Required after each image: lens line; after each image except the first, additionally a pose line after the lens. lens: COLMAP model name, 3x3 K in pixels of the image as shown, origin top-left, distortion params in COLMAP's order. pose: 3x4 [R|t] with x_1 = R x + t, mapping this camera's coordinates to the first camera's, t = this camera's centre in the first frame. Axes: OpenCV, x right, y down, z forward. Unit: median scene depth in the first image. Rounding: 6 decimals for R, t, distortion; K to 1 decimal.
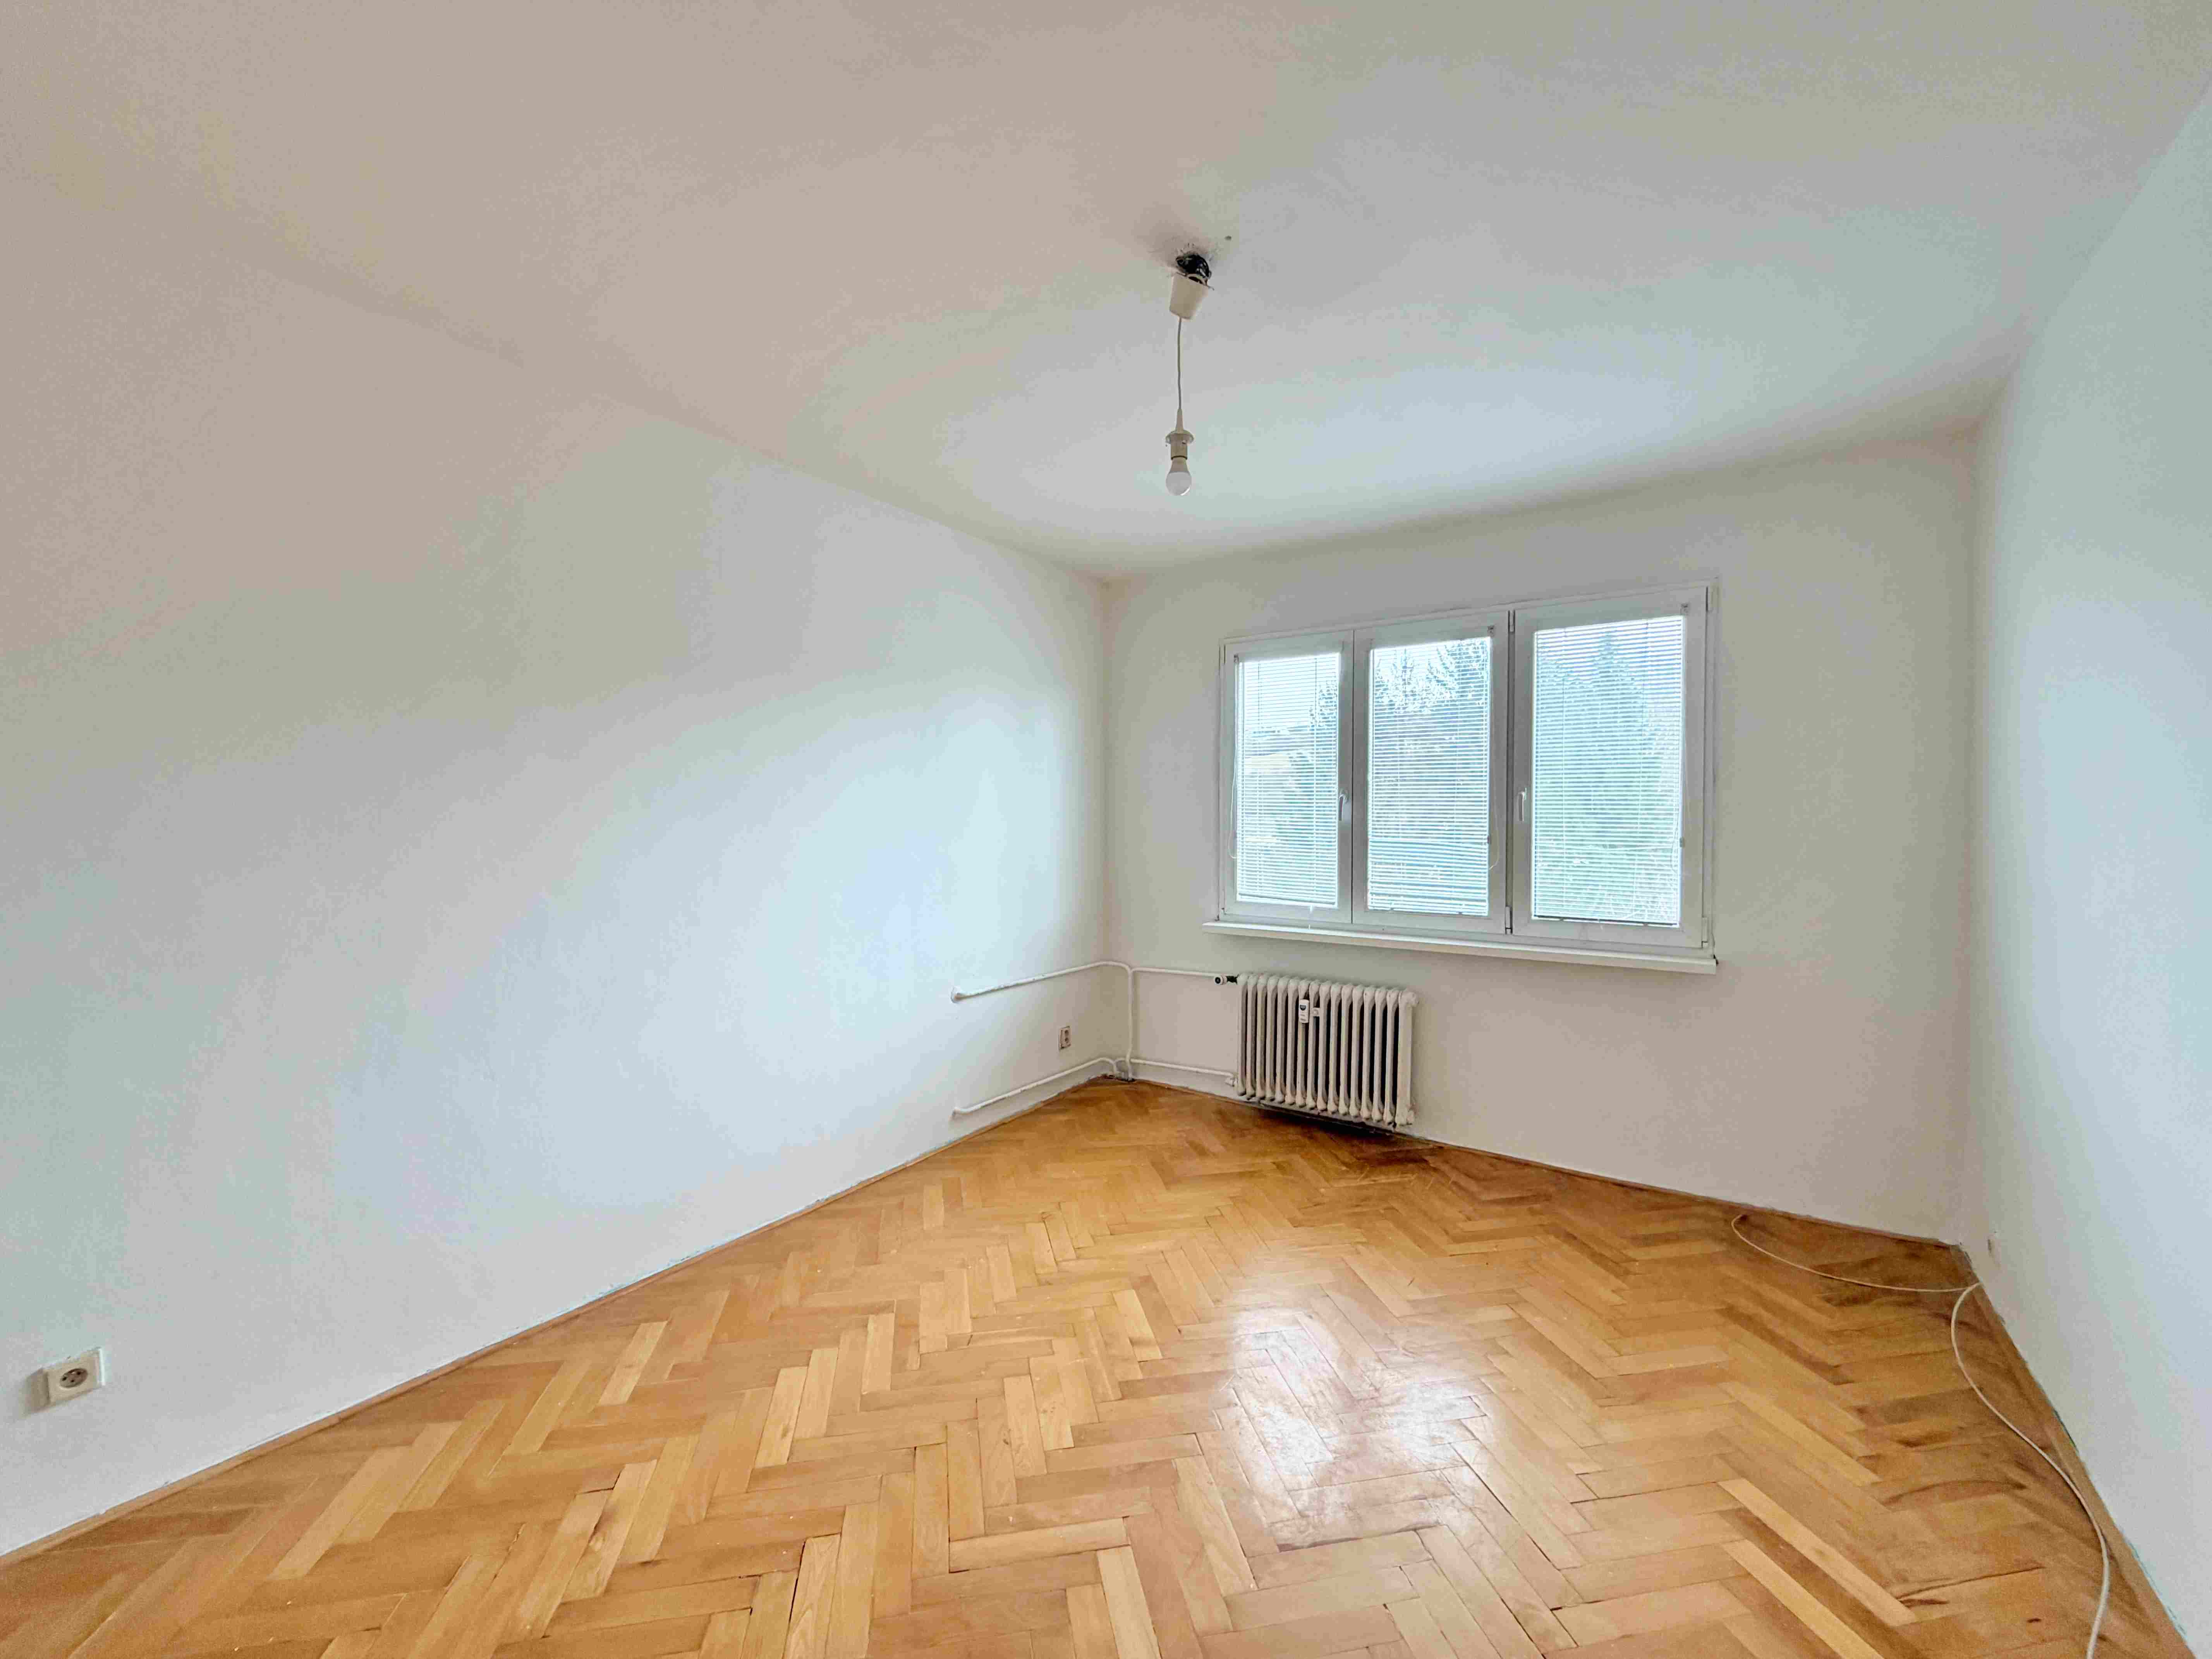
lens RADIAL K [[900.1, 0, 1099.7], [0, 900.1, 826.6], [0, 0, 1]] dist [-0.000398, 0.000129]
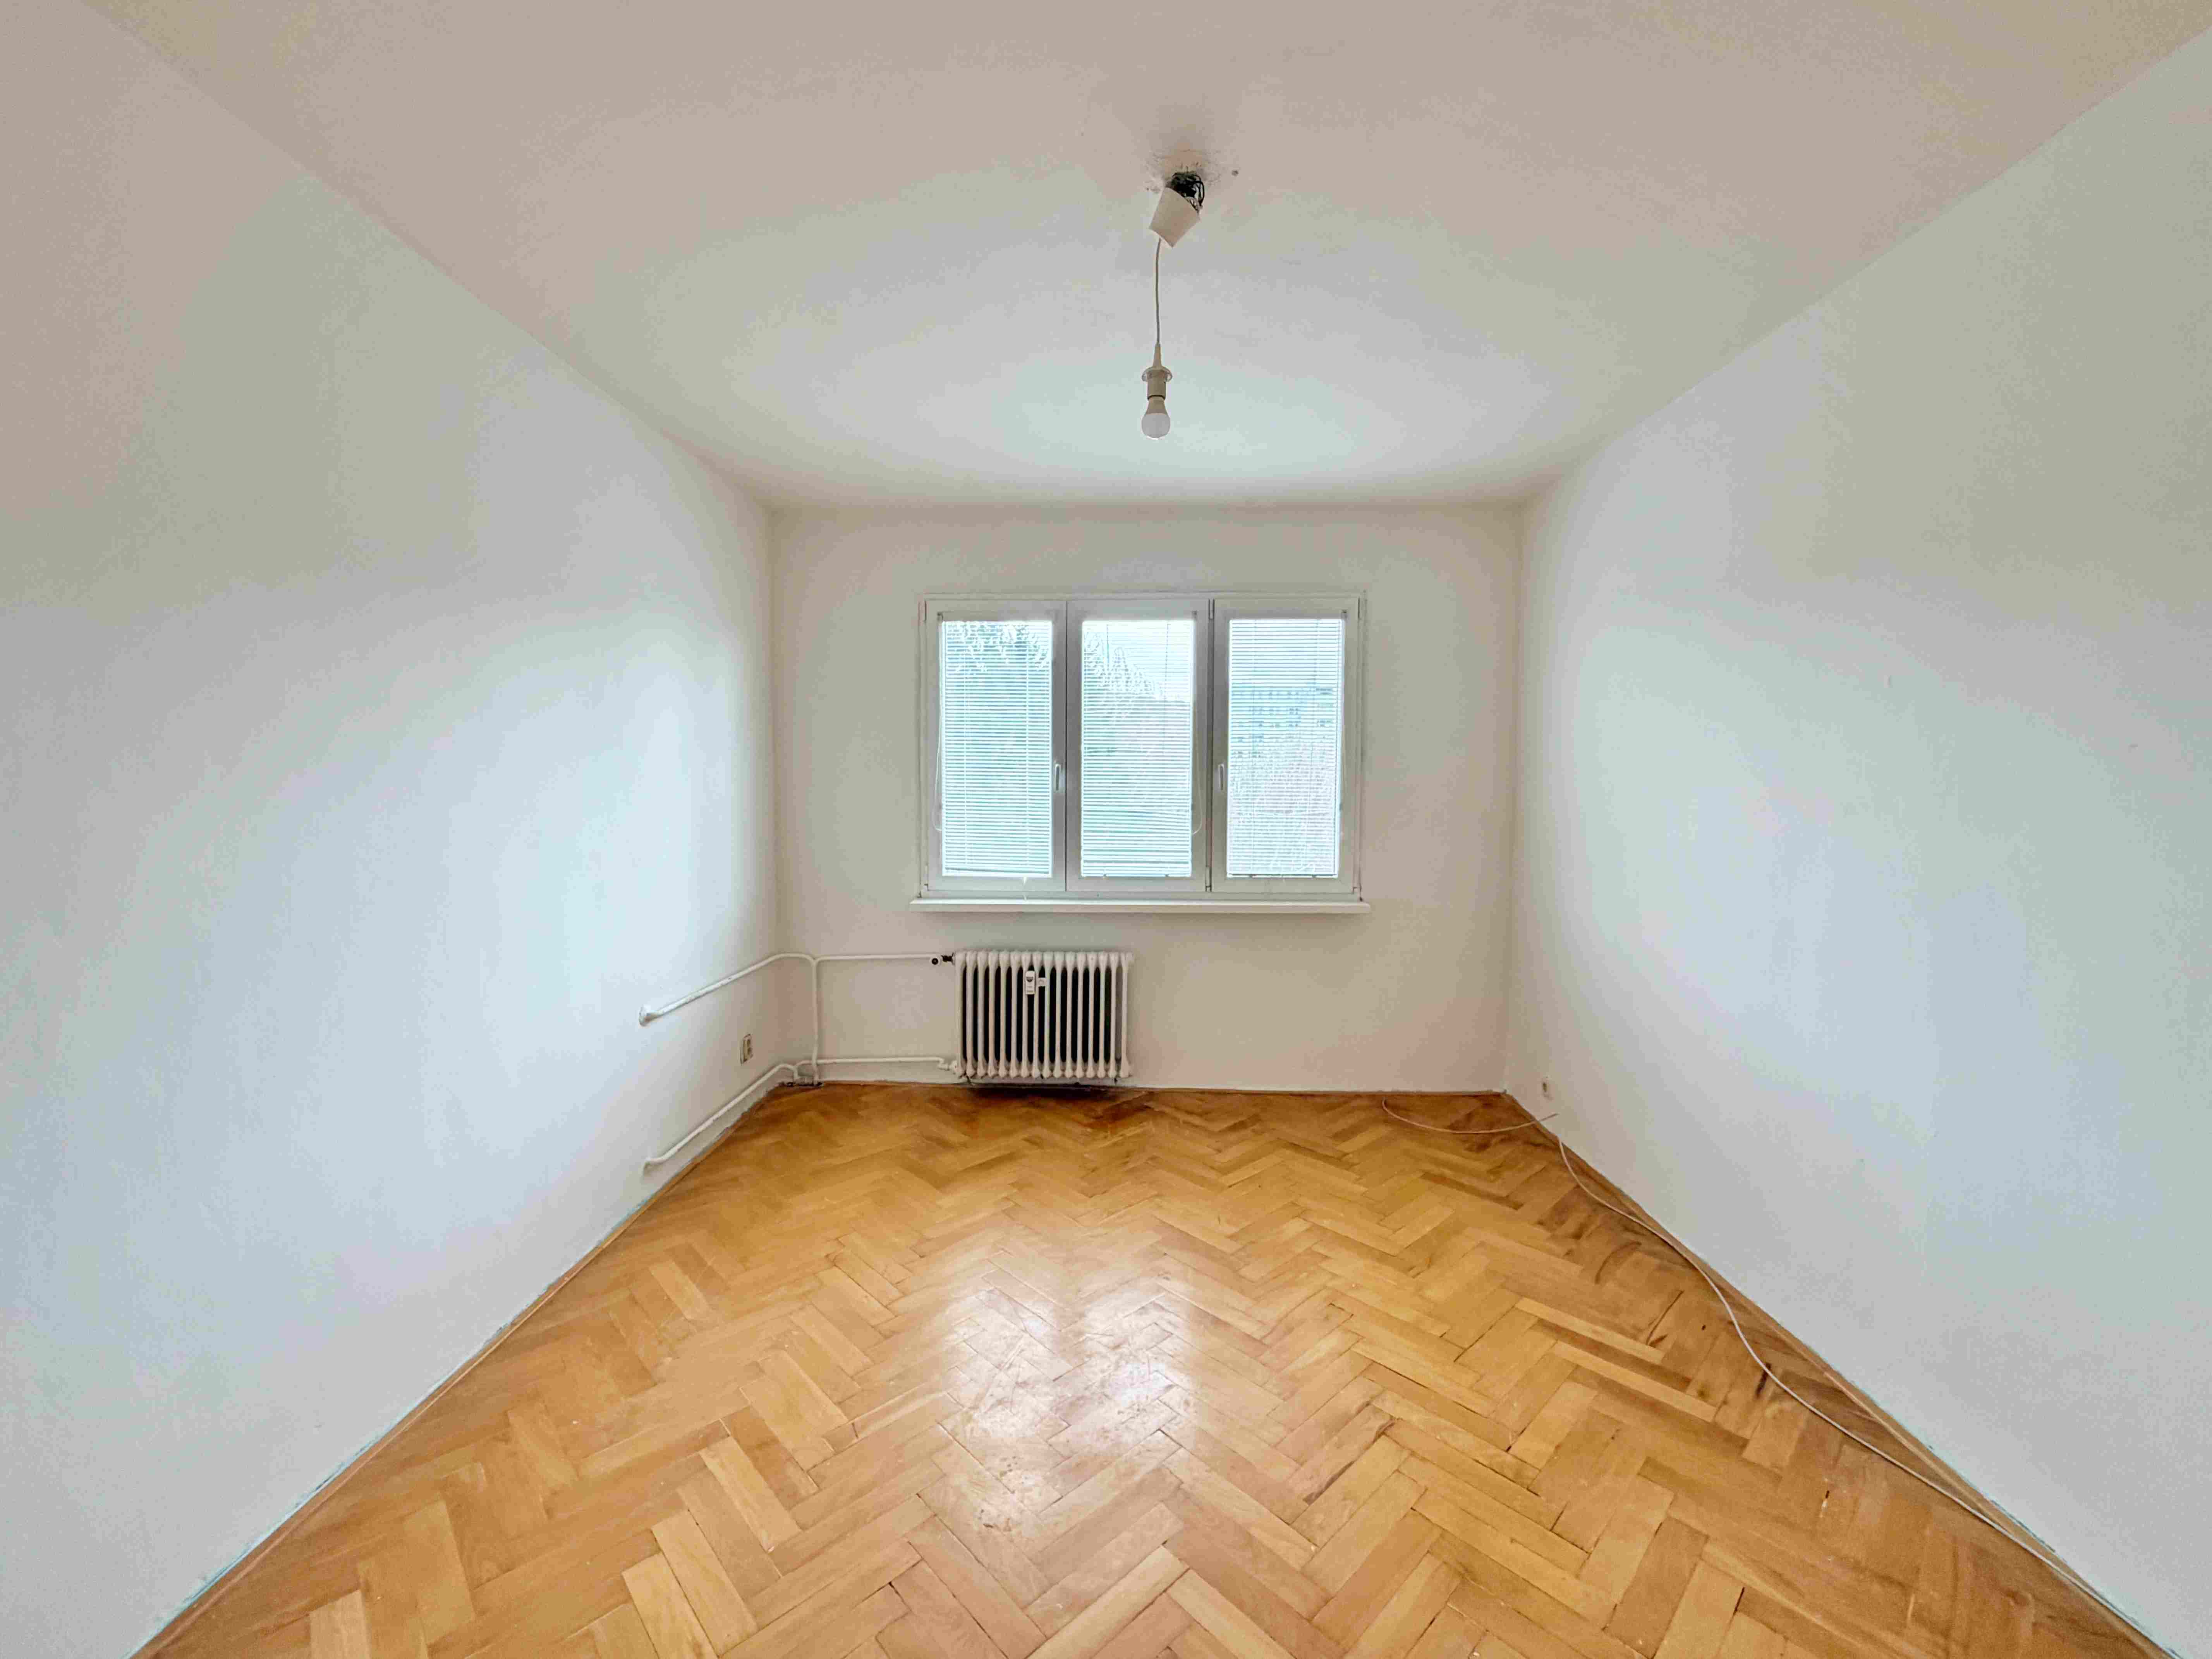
lens RADIAL K [[900.1, 0, 1099.7], [0, 900.1, 826.6], [0, 0, 1]] dist [-0.000398, 0.000129]
pose [[0.837458, -0.025164, 0.545923, -0.270891], [0.005969, 0.999301, 0.036906, -0.003174], [-0.546470, -0.027649, 0.837022, 0.147244]]
